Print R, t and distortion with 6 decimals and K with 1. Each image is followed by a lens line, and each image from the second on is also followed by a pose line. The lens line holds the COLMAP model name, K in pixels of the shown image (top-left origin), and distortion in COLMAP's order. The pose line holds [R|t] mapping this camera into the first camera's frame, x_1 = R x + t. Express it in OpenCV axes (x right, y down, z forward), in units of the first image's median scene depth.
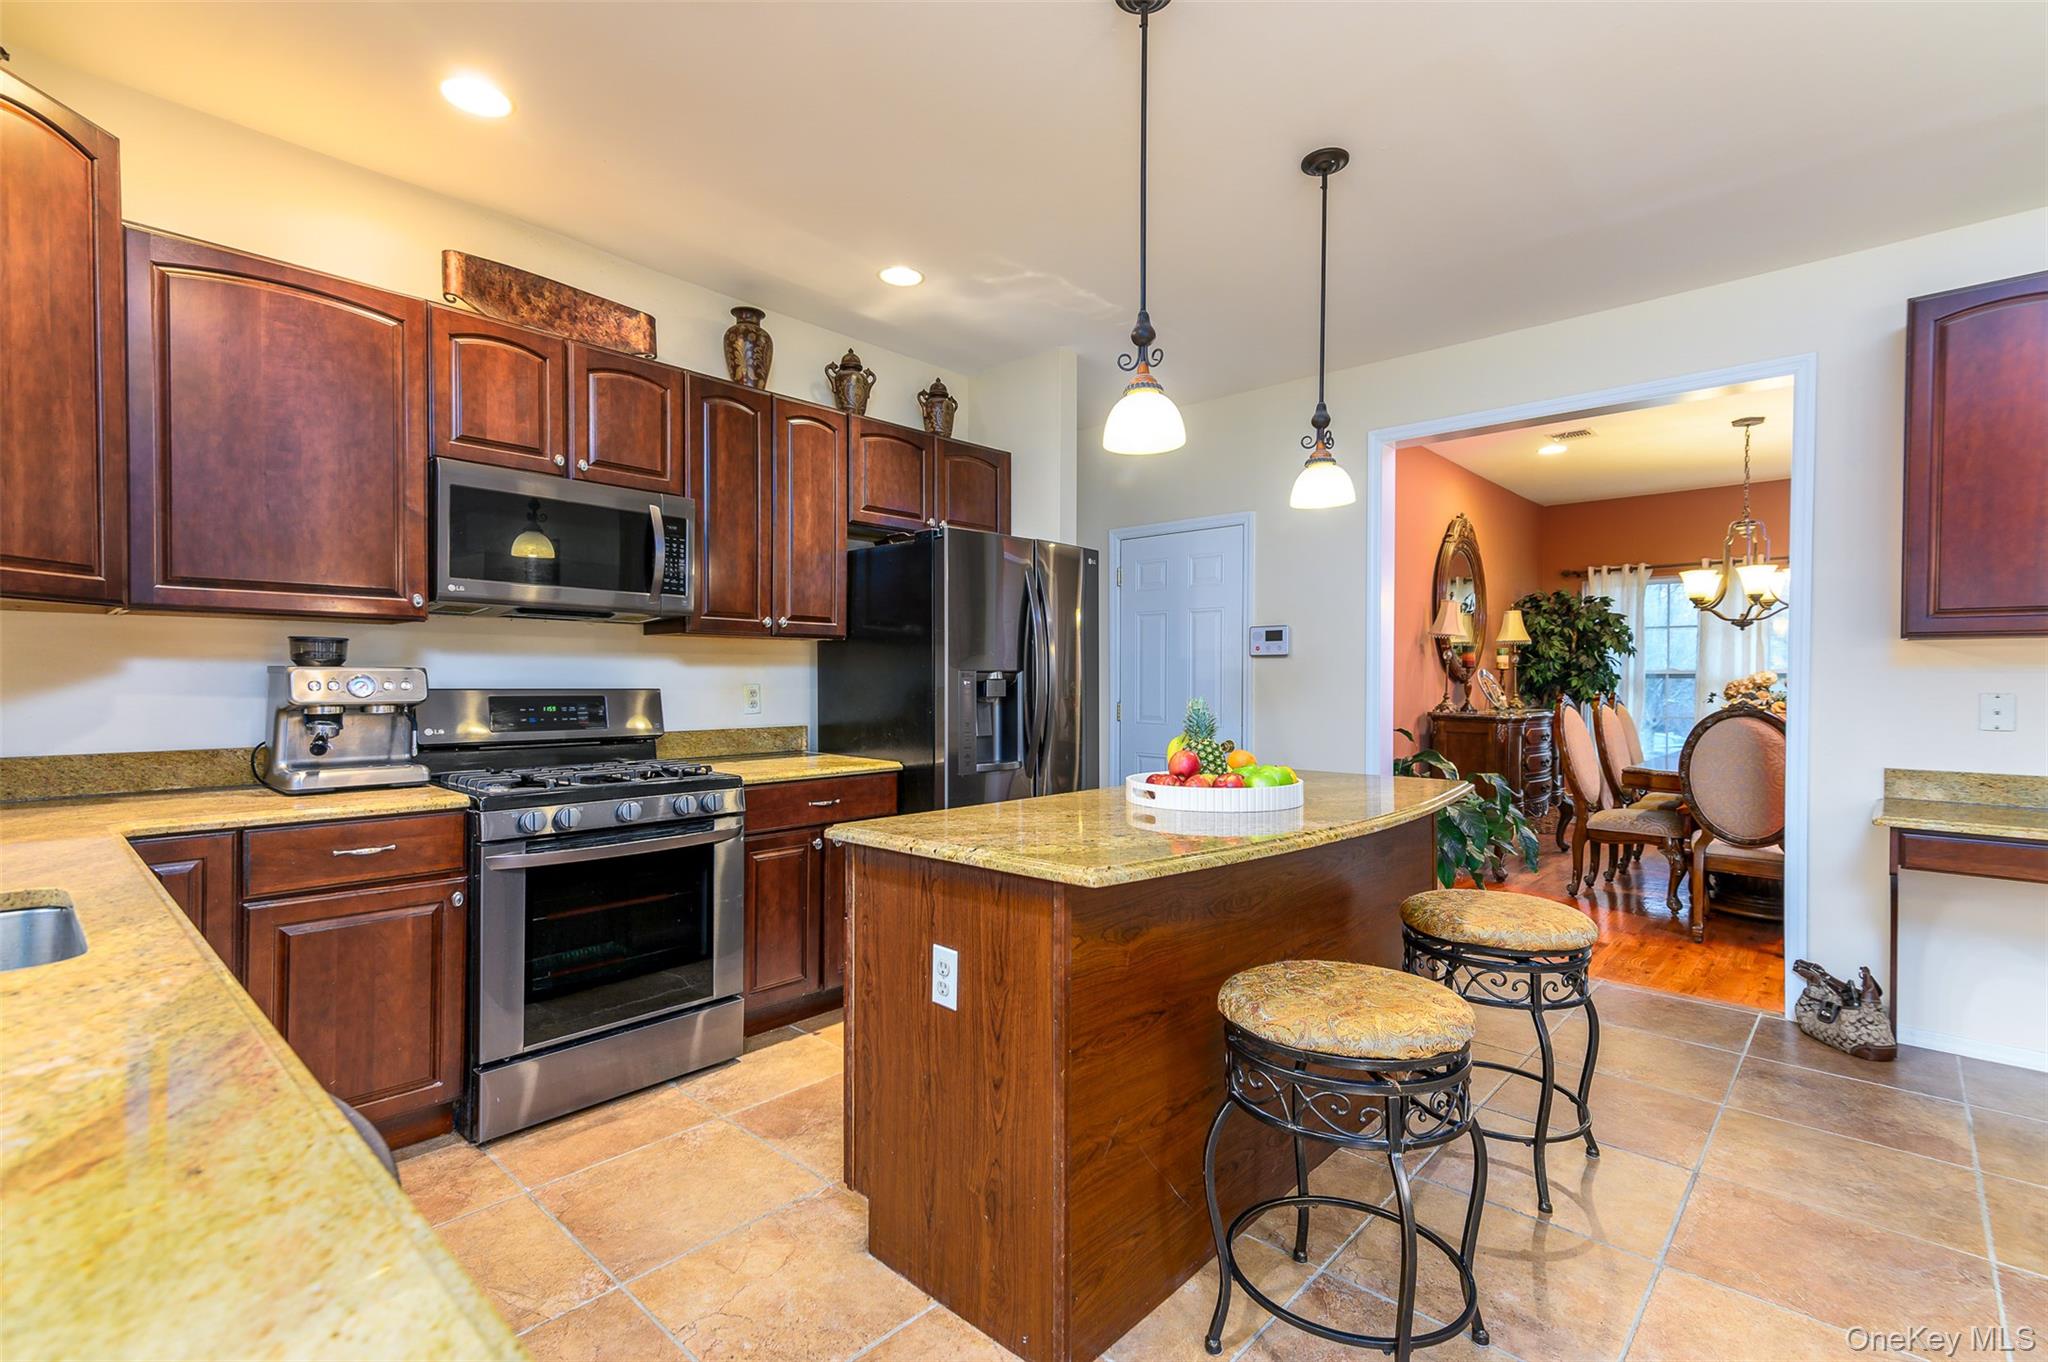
lens RADIAL K [[945.4, 0, 1039.8], [0, 945.4, 680.0], [0, 0, 1]] dist [0.016784, -0.003519]
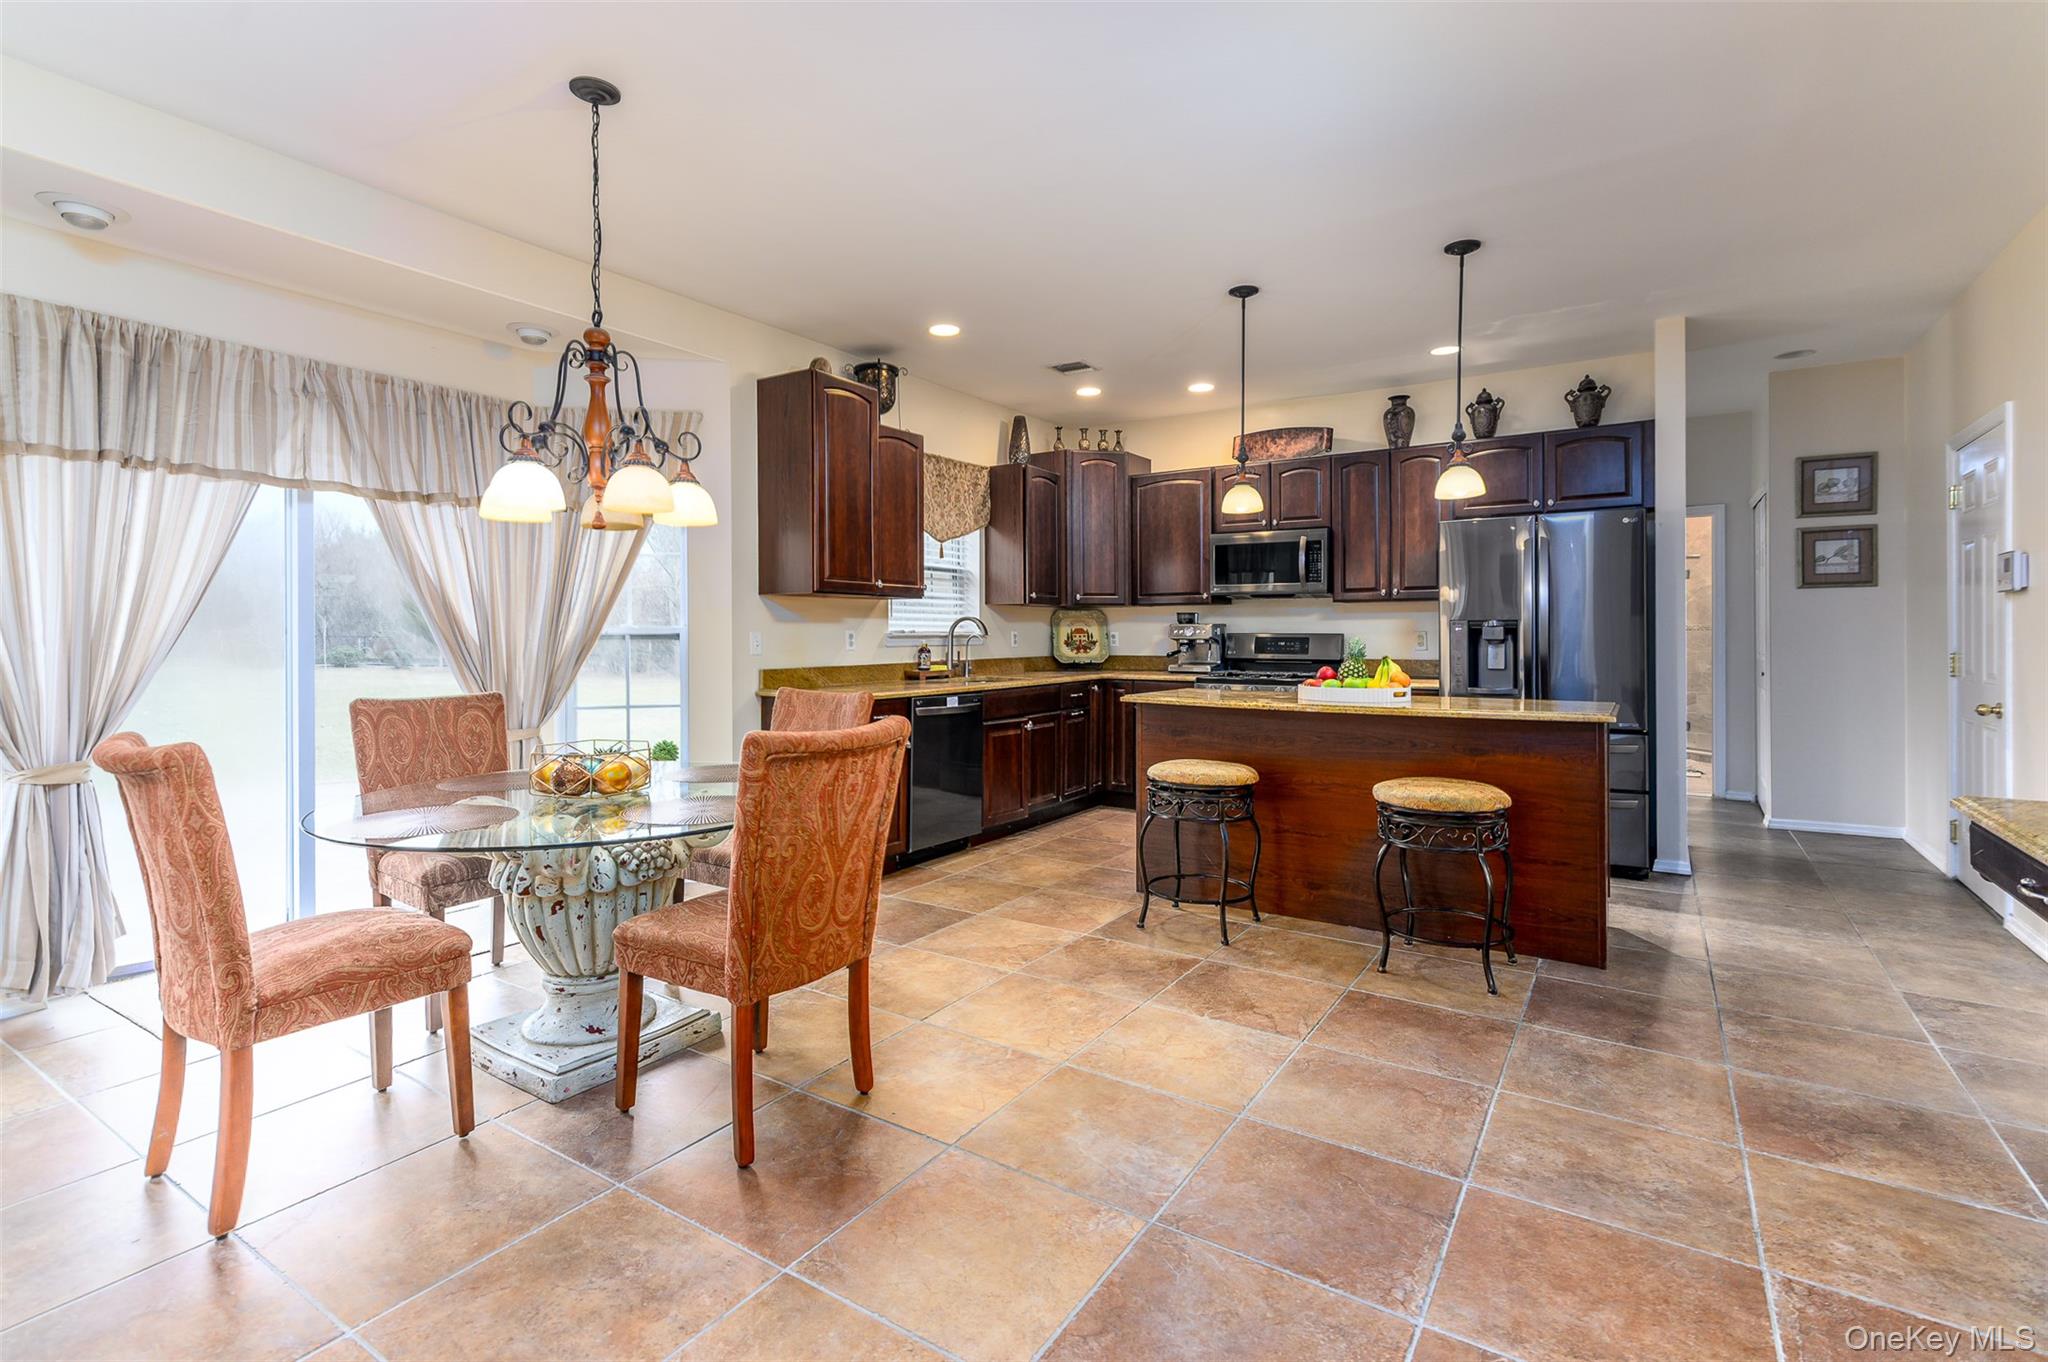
lens RADIAL K [[945.4, 0, 992.8], [0, 945.4, 622.1], [0, 0, 1]] dist [0.016784, -0.003519]
pose [[0.138043, -0.015668, -0.990302, 1.331423], [-0.002673, 0.999865, -0.016192, 0.018105], [0.990423, 0.004882, 0.137983, 0.120181]]
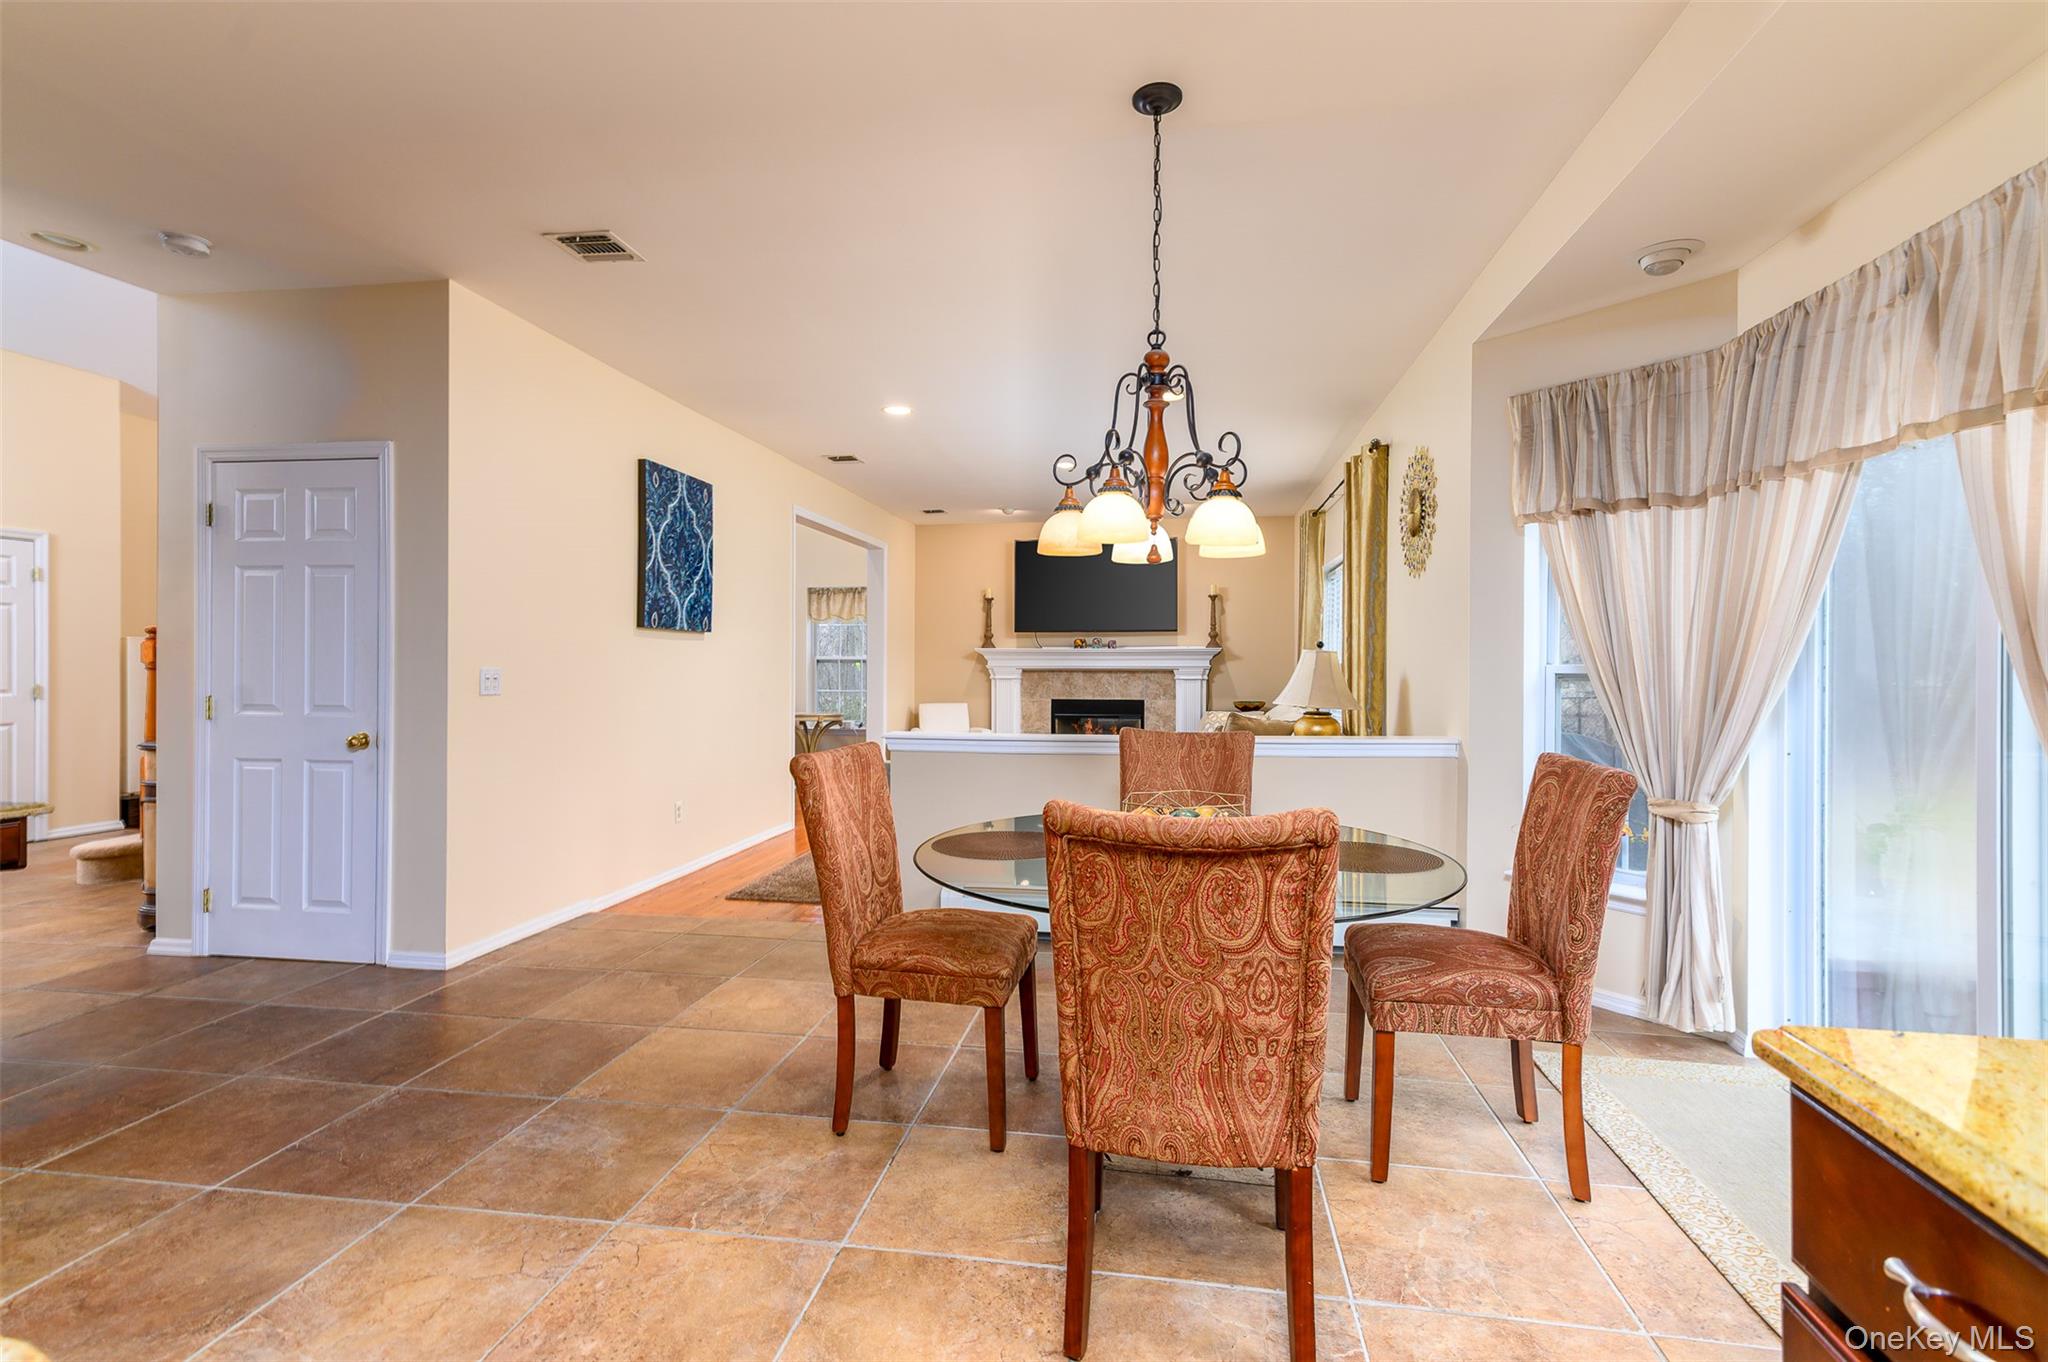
lens RADIAL K [[945.4, 0, 1026.6], [0, 945.4, 693.9], [0, 0, 1]] dist [0.016784, -0.003519]
pose [[-0.549030, -0.030474, 0.835247, -0.132550], [-0.002830, 0.999397, 0.034603, 0.006910], [-0.835798, 0.016634, -0.548785, 0.407542]]
